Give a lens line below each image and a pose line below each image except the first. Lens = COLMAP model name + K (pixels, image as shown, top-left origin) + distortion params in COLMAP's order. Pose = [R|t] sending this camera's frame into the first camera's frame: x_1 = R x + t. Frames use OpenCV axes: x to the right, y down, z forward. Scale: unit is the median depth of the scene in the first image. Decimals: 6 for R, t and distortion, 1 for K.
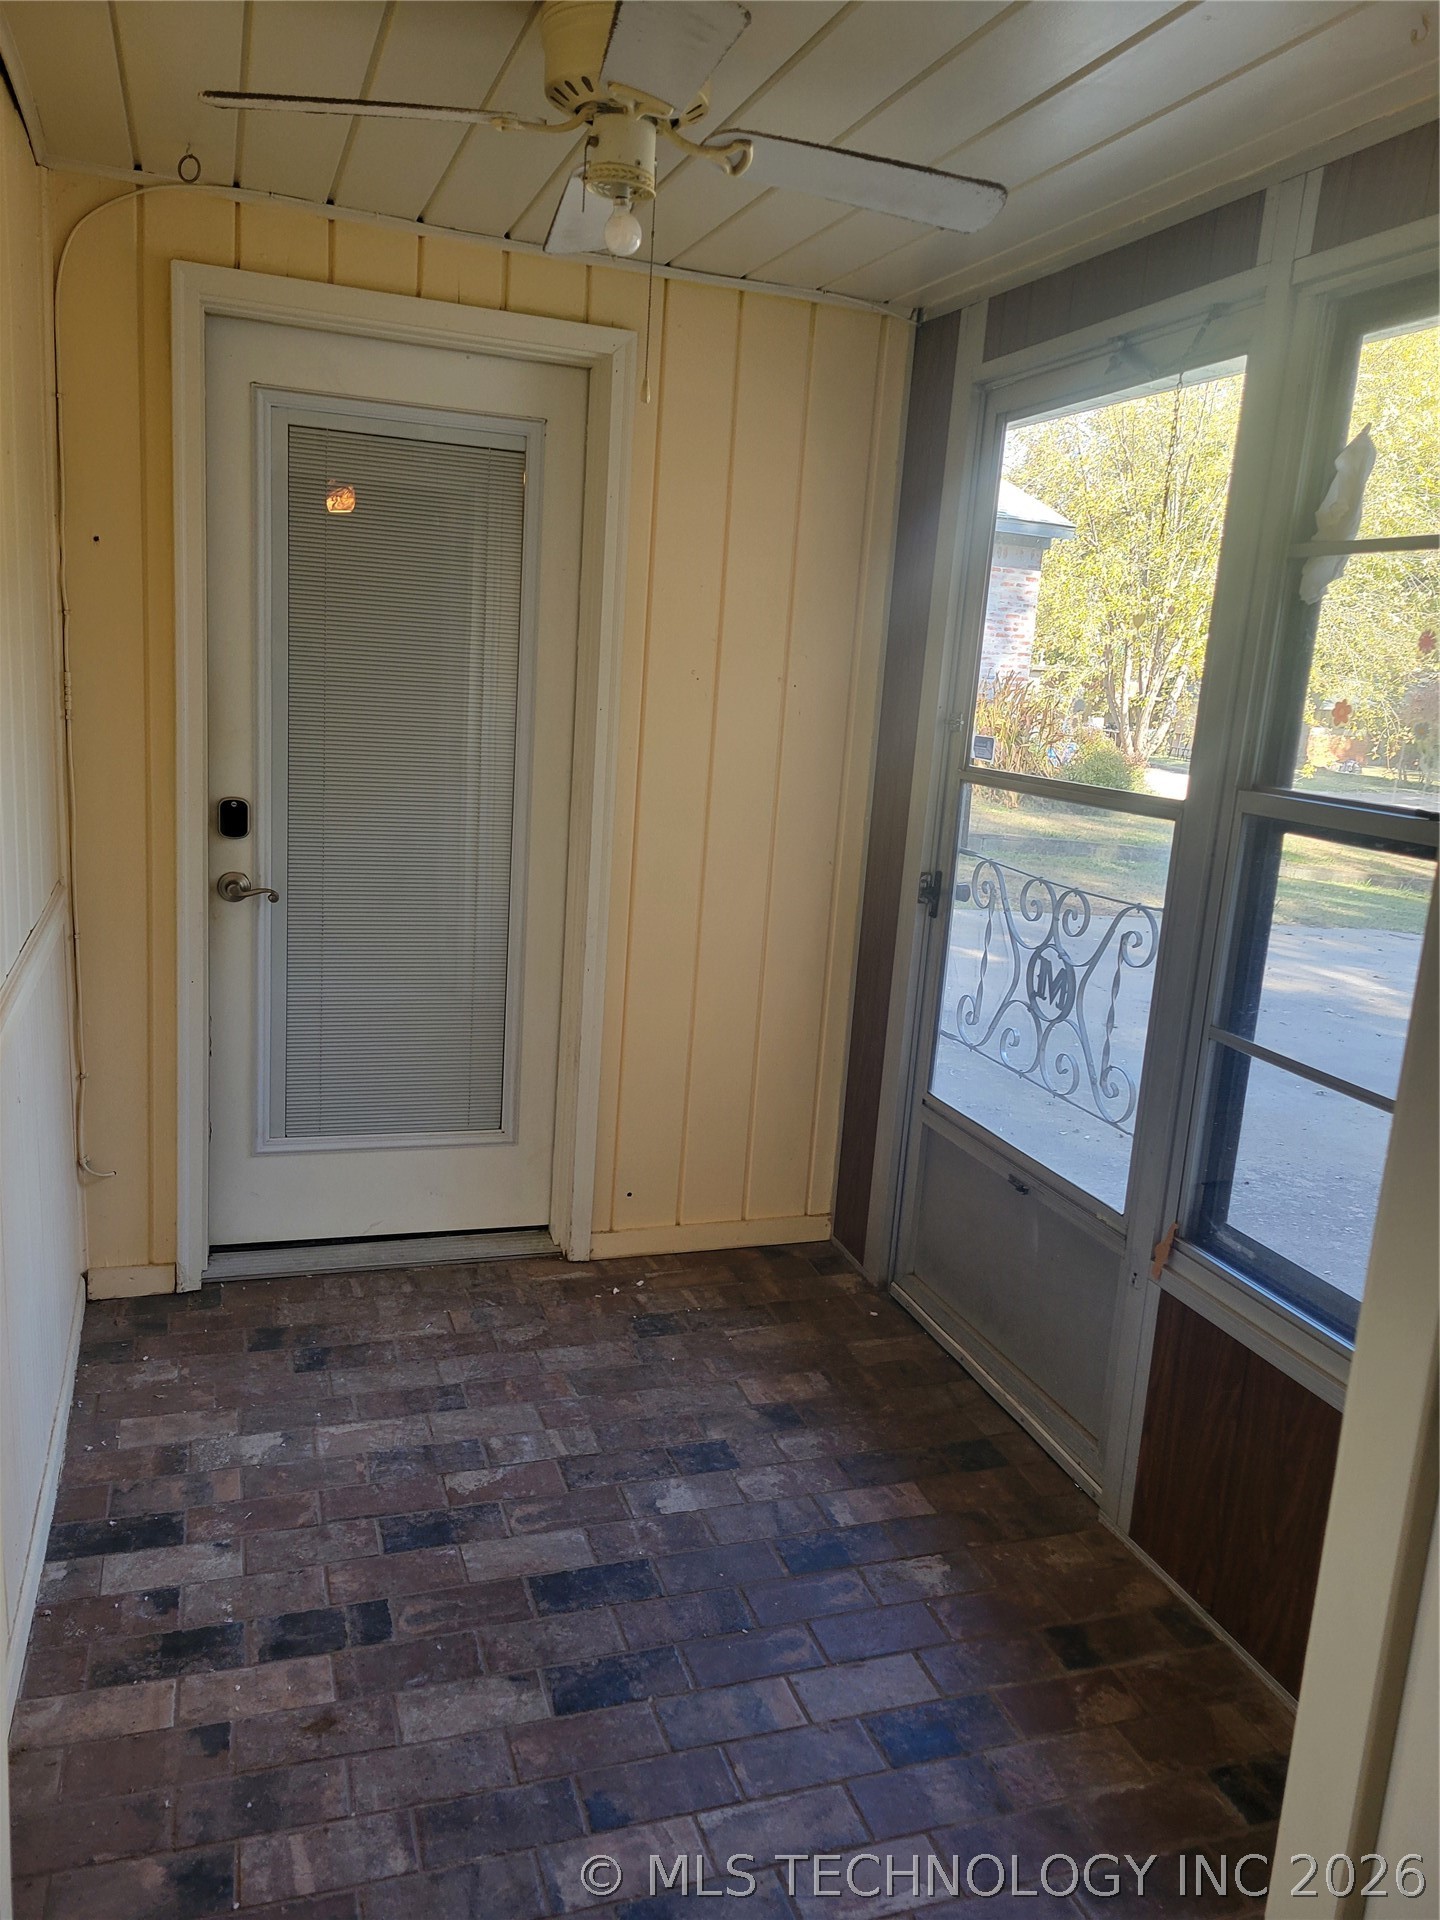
lens RADIAL K [[1452.9, 0, 763.3], [0, 1452.9, 977.6], [0, 0, 1]] dist [0.041751, -0.010335]
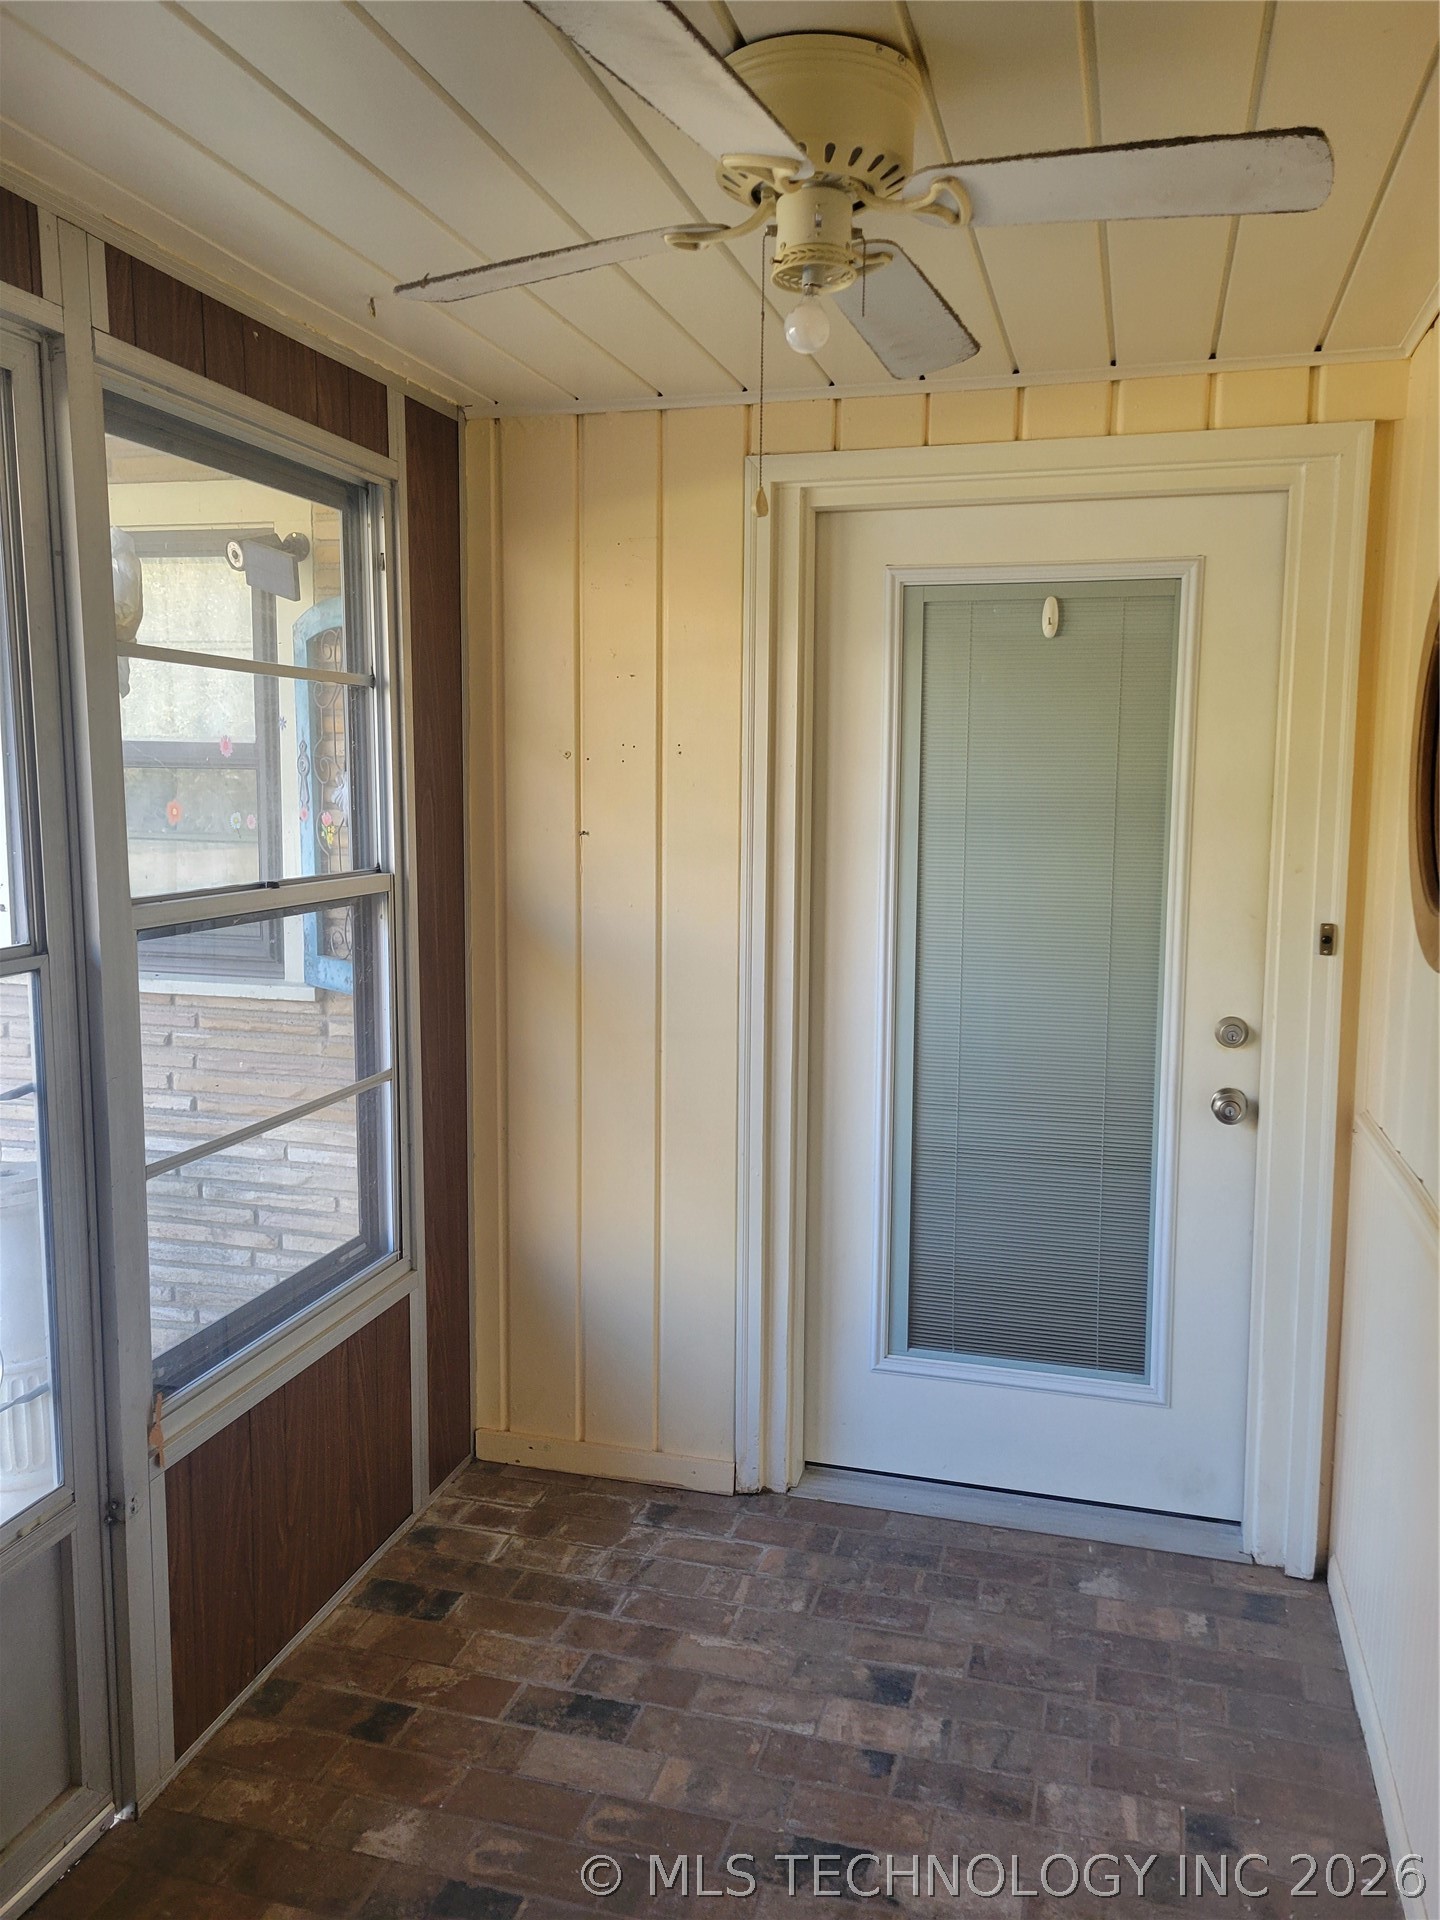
lens RADIAL K [[1452.9, 0, 724.2], [0, 1452.9, 955.1], [0, 0, 1]] dist [0.041751, -0.010335]
pose [[-0.803536, -0.153269, 0.575186, -0.568067], [0.063445, 0.938726, 0.338775, -0.442069], [-0.591866, 0.308711, -0.744576, 1.686935]]
